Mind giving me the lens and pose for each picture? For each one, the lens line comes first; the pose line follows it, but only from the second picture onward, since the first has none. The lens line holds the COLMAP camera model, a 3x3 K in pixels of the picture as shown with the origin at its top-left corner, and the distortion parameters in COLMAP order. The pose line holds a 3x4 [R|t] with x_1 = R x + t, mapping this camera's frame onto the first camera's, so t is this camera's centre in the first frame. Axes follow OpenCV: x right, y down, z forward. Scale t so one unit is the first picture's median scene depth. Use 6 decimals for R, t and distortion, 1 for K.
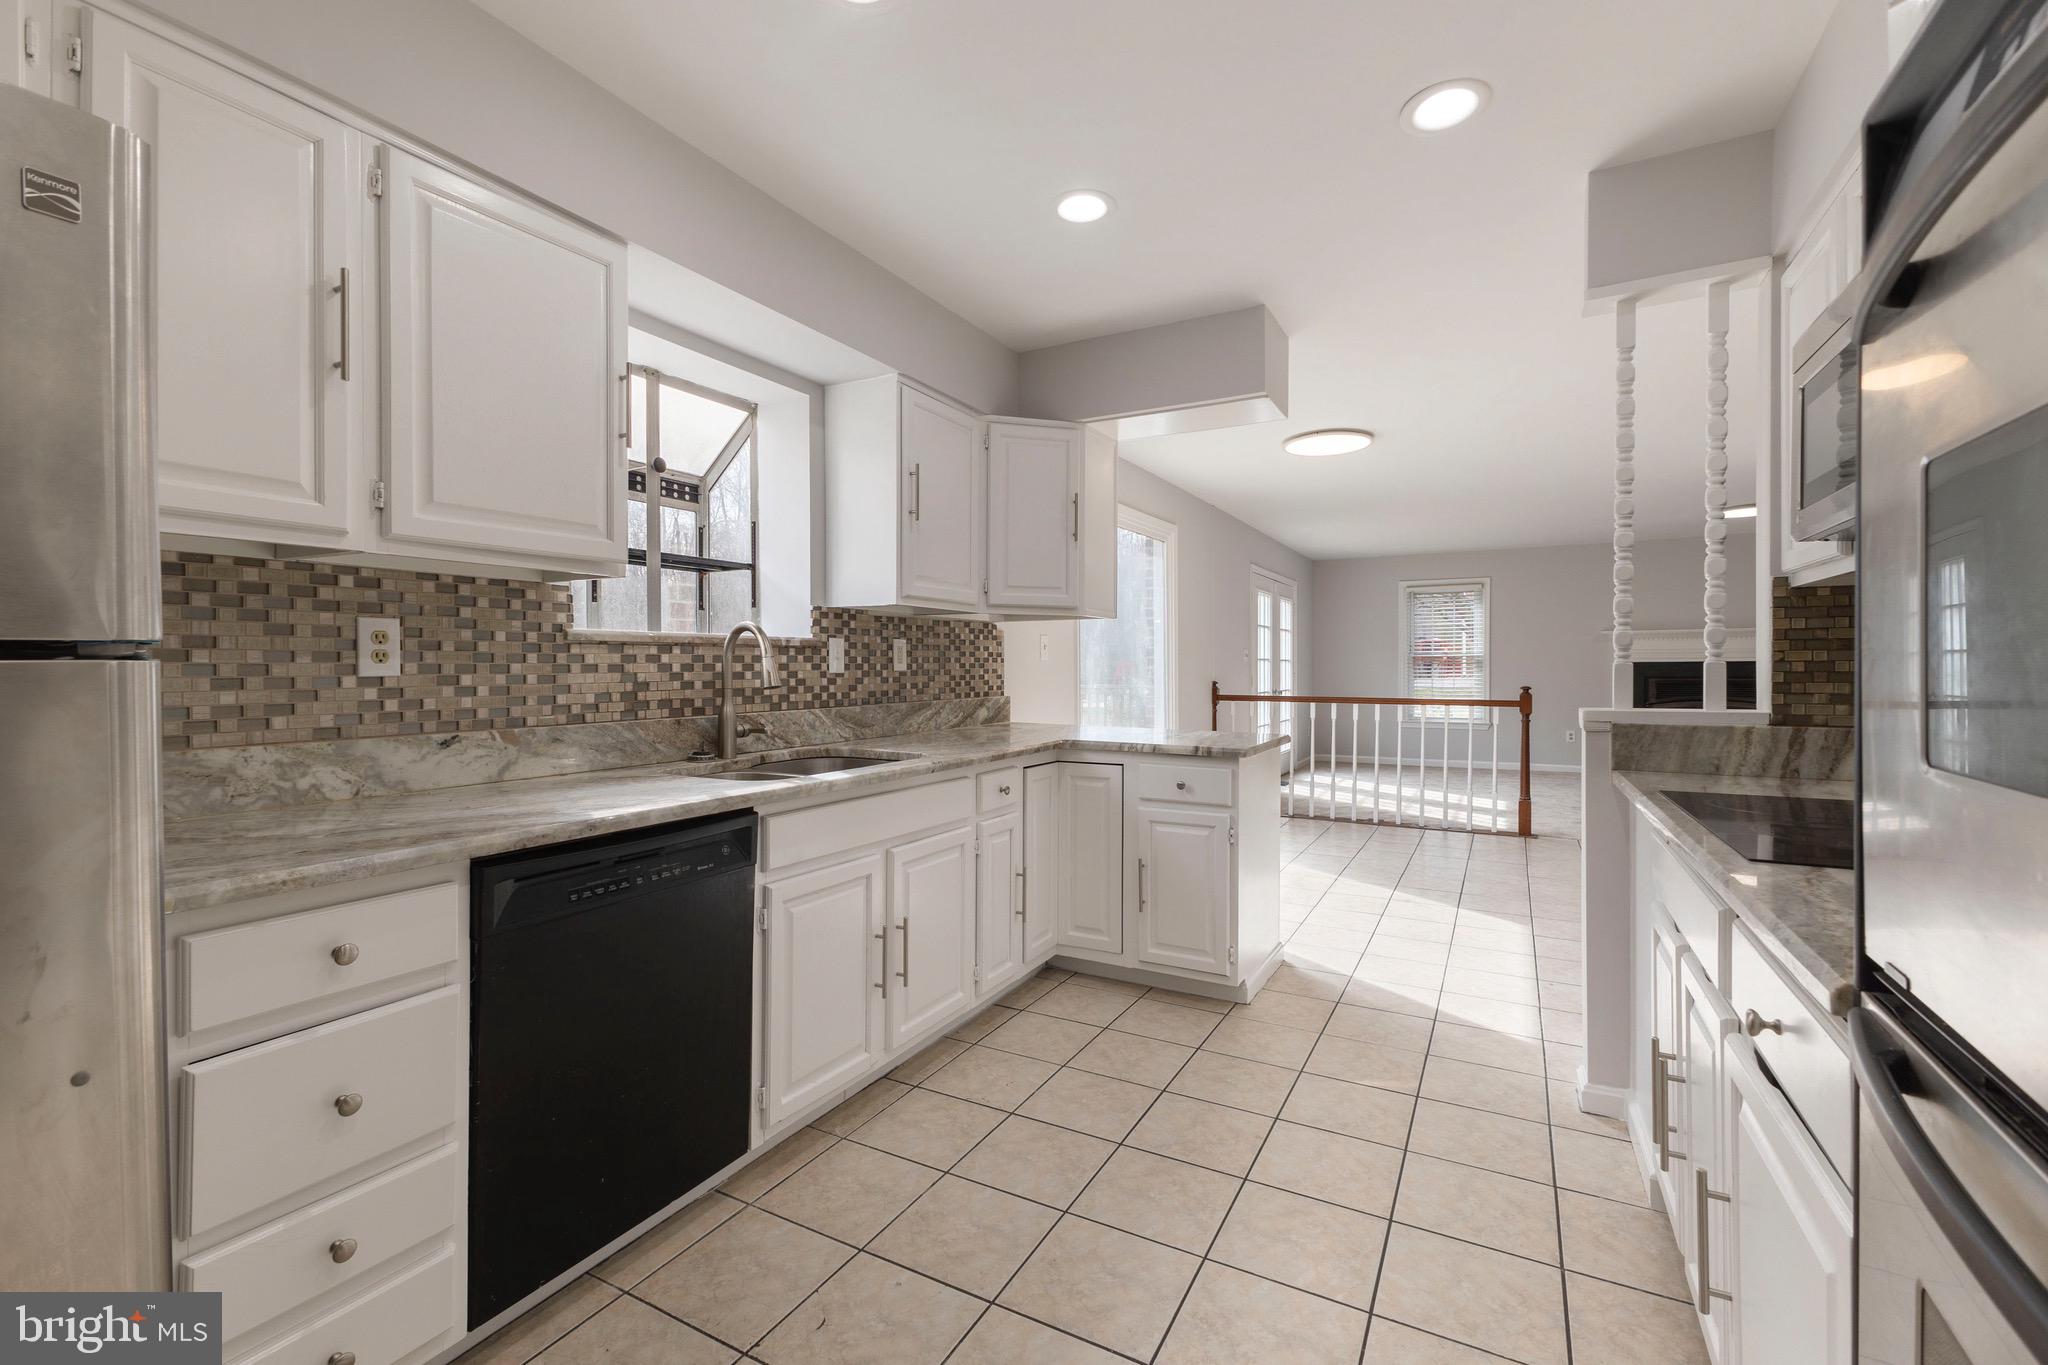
lens RADIAL K [[881.0, 0, 1032.8], [0, 881.0, 661.5], [0, 0, 1]] dist [0.004342, -0.000943]
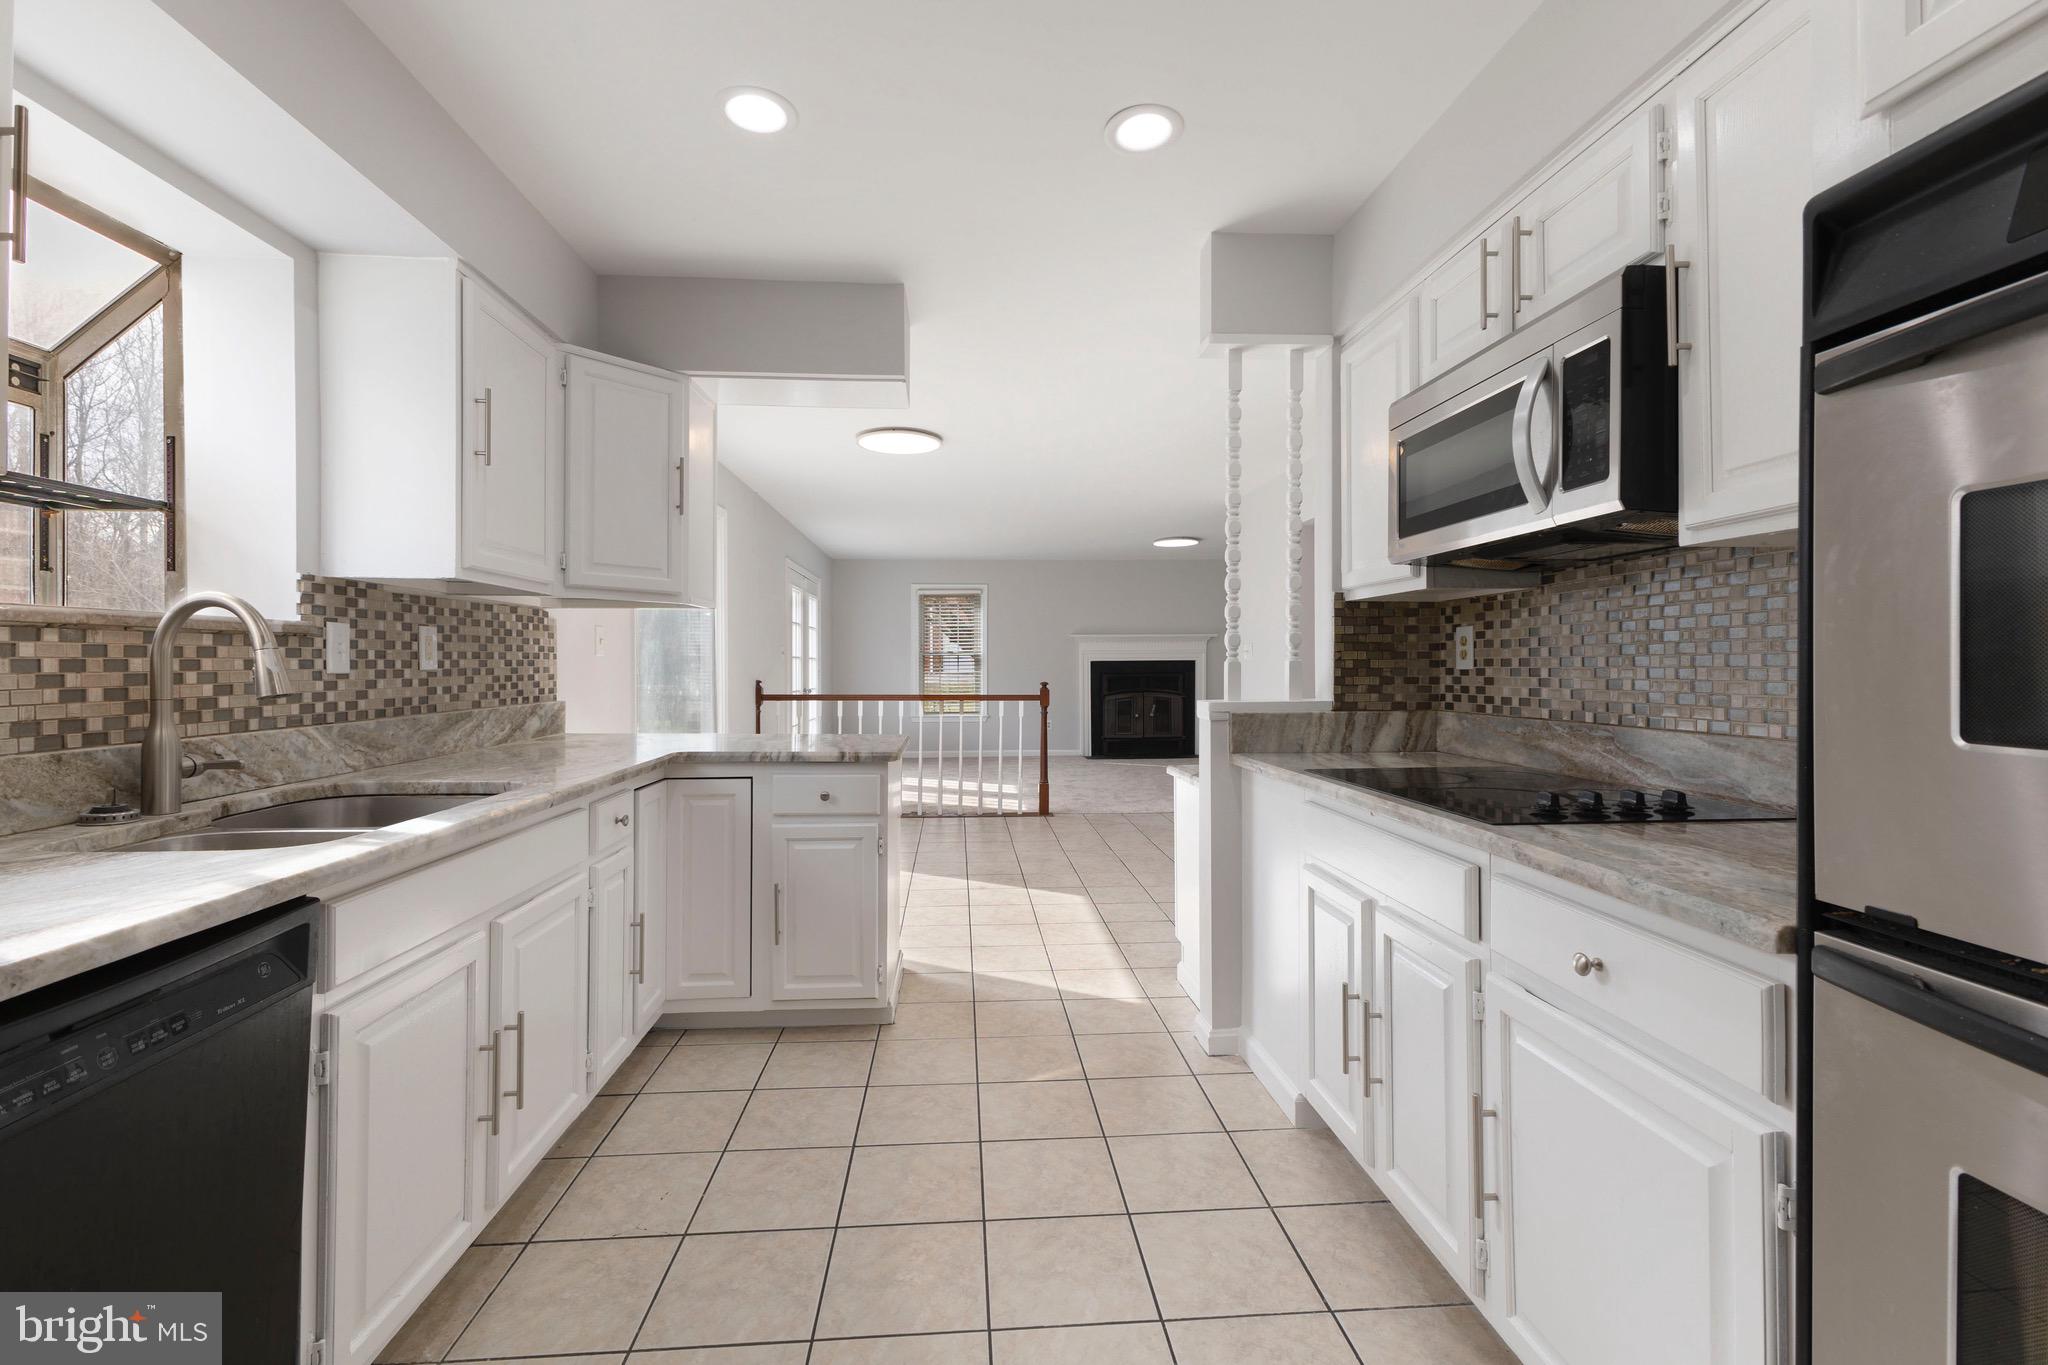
lens RADIAL K [[881.0, 0, 1023.0], [0, 881.0, 657.5], [0, 0, 1]] dist [0.004342, -0.000943]
pose [[0.841117, 0.004269, 0.540836, -0.159114], [-0.002615, 0.999989, -0.003825, 0.002109], [-0.540846, 0.001803, 0.841120, 0.143813]]
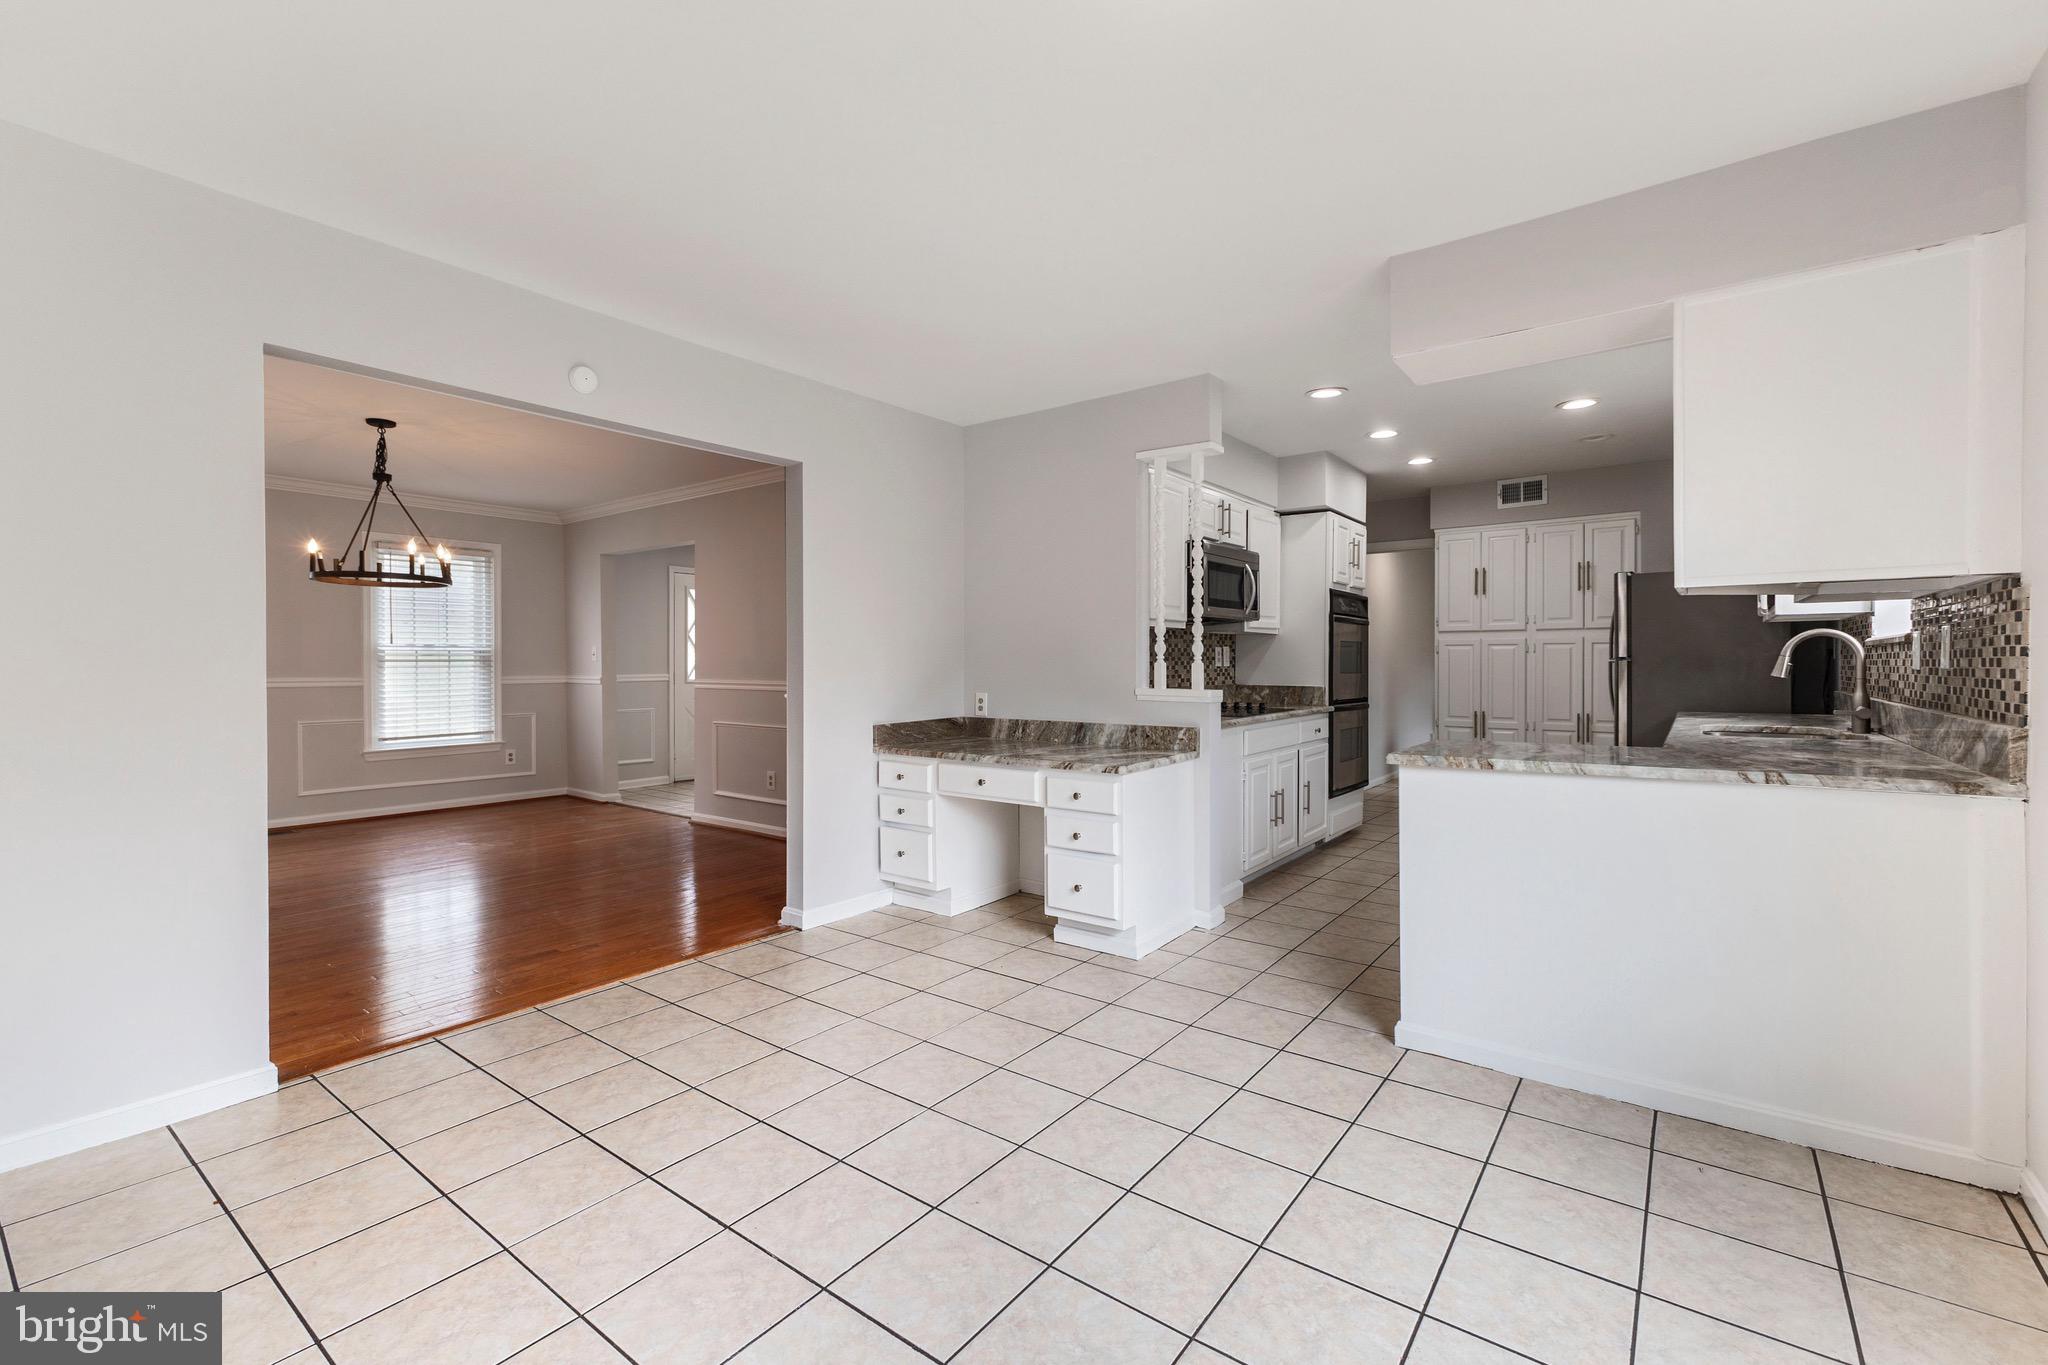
lens RADIAL K [[881.0, 0, 1031.1], [0, 881.0, 673.5], [0, 0, 1]] dist [0.004342, -0.000943]
pose [[-0.987821, -0.001480, 0.155590, 0.590246], [0.000301, 0.999935, 0.011419, 0.007025], [-0.155596, 0.011327, -0.987756, 2.229158]]
